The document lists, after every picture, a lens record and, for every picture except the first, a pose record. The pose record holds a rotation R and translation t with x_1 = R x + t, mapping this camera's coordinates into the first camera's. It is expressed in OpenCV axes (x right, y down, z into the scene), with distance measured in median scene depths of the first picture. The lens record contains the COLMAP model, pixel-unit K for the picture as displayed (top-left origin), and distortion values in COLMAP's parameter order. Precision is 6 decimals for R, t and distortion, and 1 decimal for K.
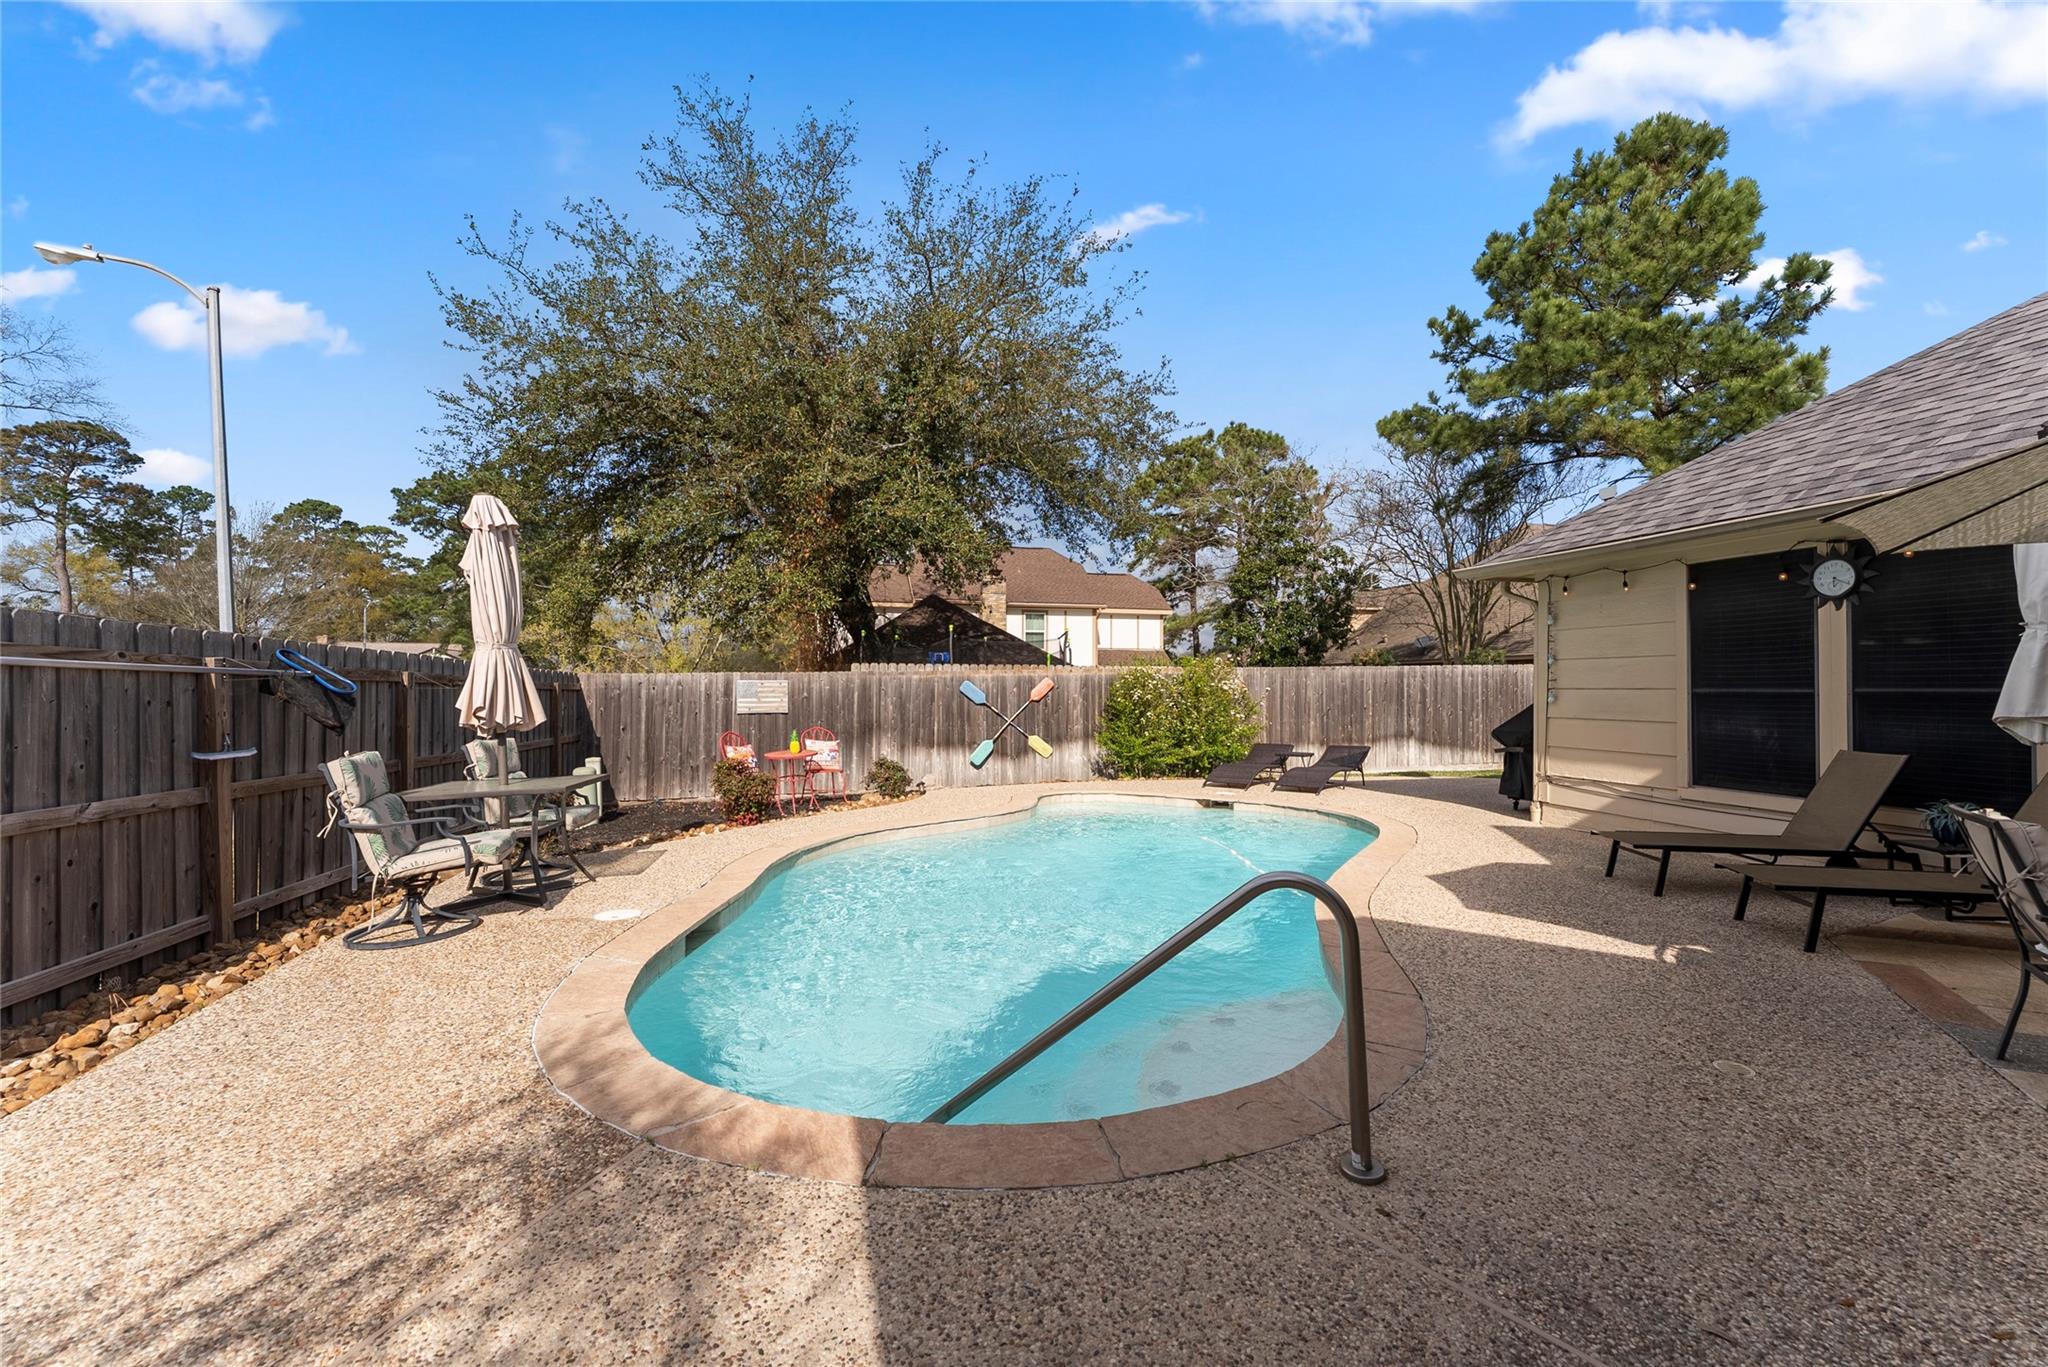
lens RADIAL K [[829.9, 0, 1030.1], [0, 829.9, 681.3], [0, 0, 1]] dist [0.000510, 0.000024]
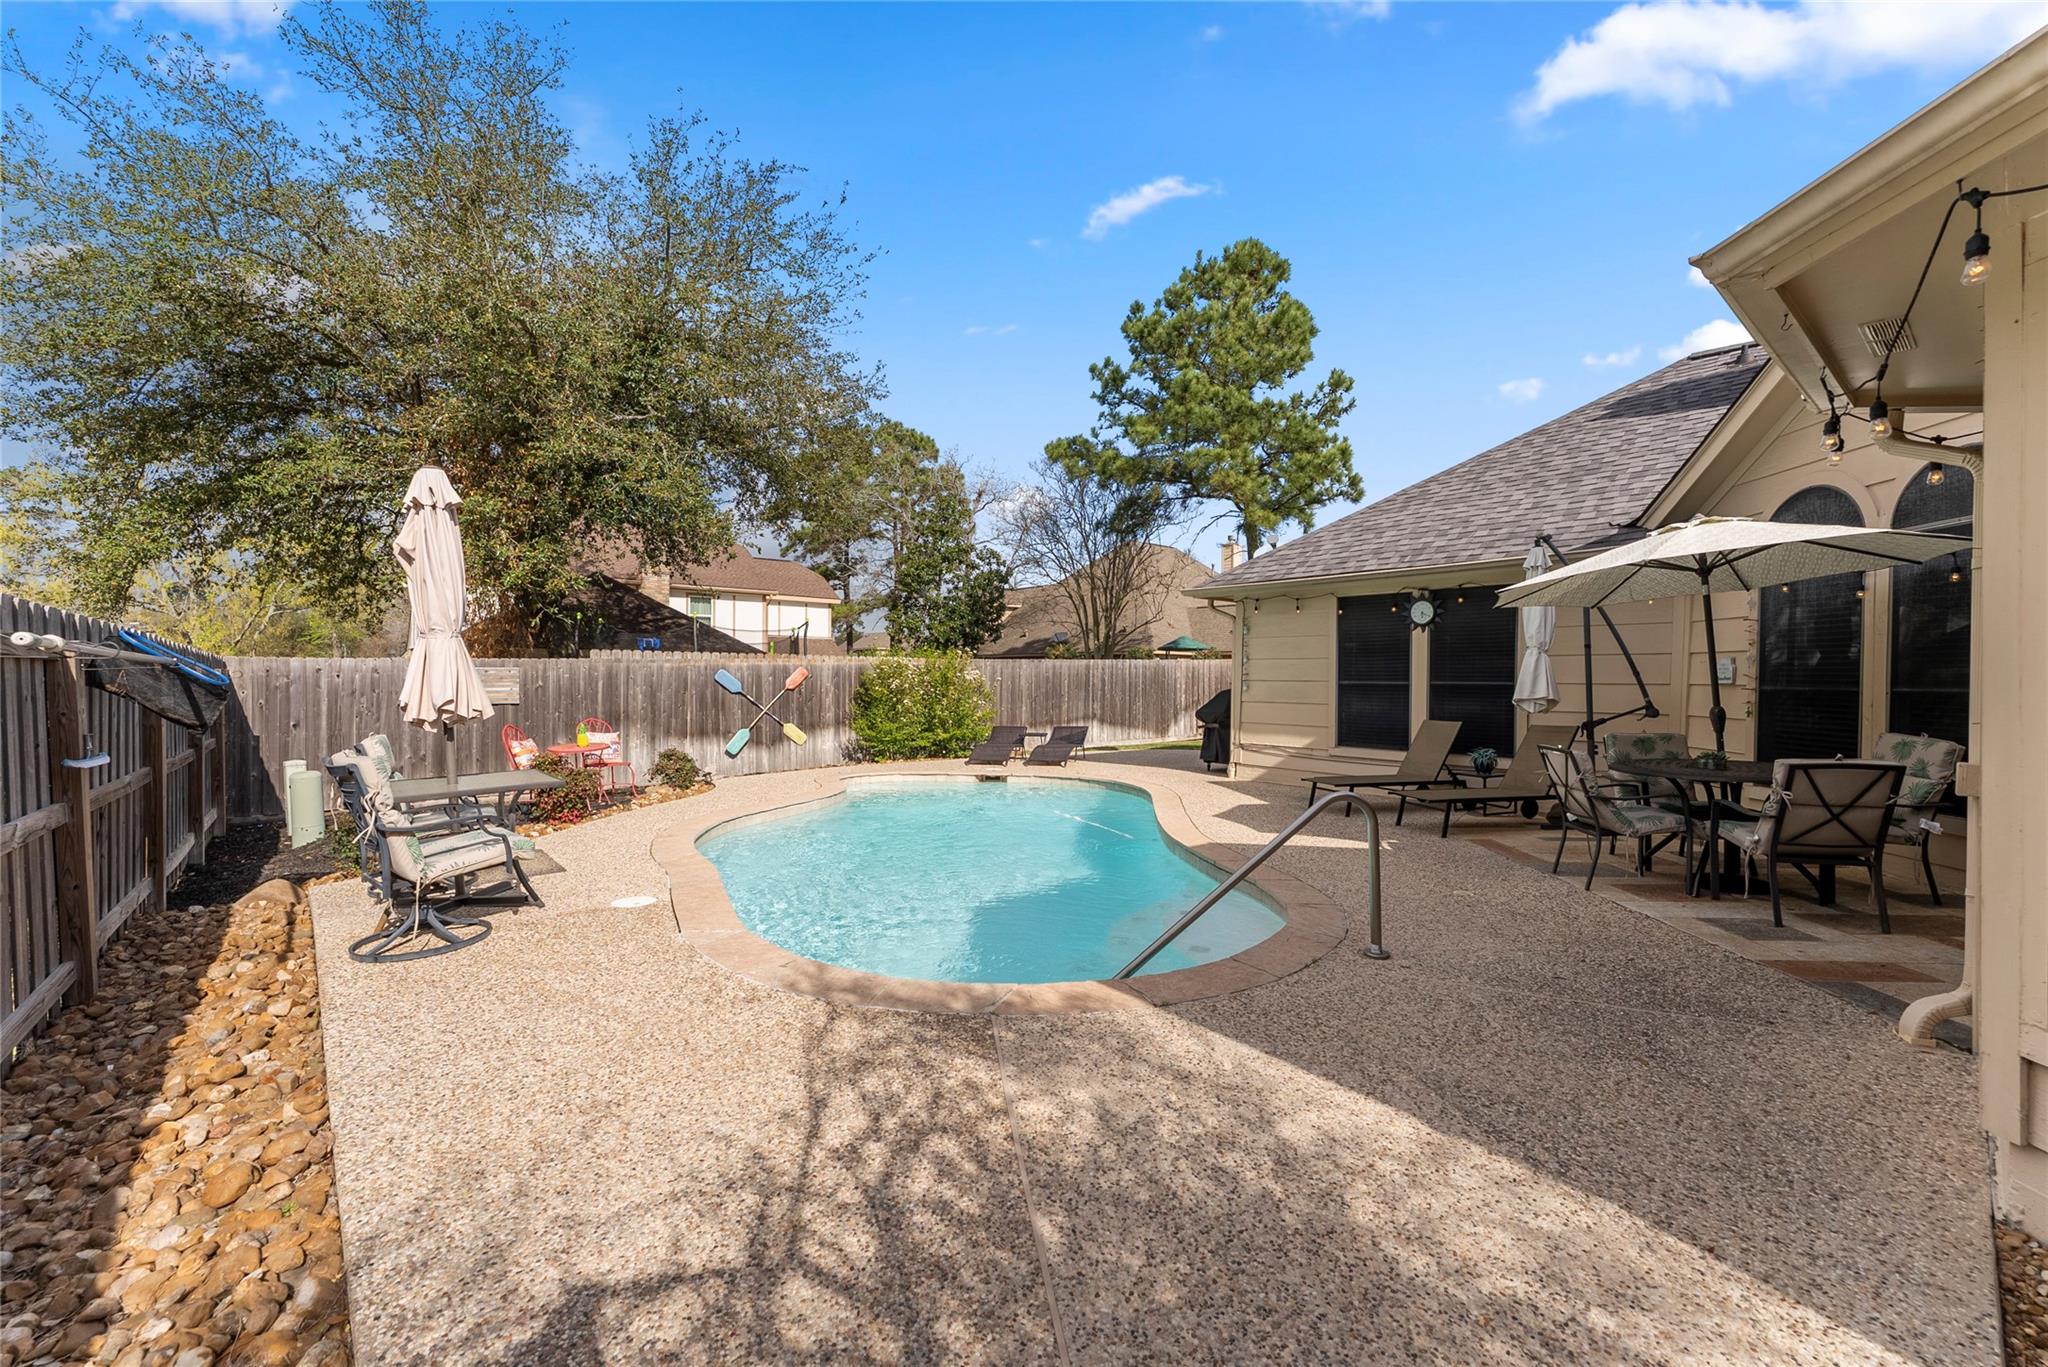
lens RADIAL K [[829.9, 0, 1025.8], [0, 829.9, 689.6], [0, 0, 1]] dist [0.000510, 0.000024]
pose [[0.898879, -0.002651, 0.438188, -0.181180], [-0.008663, 0.999679, 0.023817, -0.003203], [-0.438110, -0.025205, 0.898568, -0.045455]]
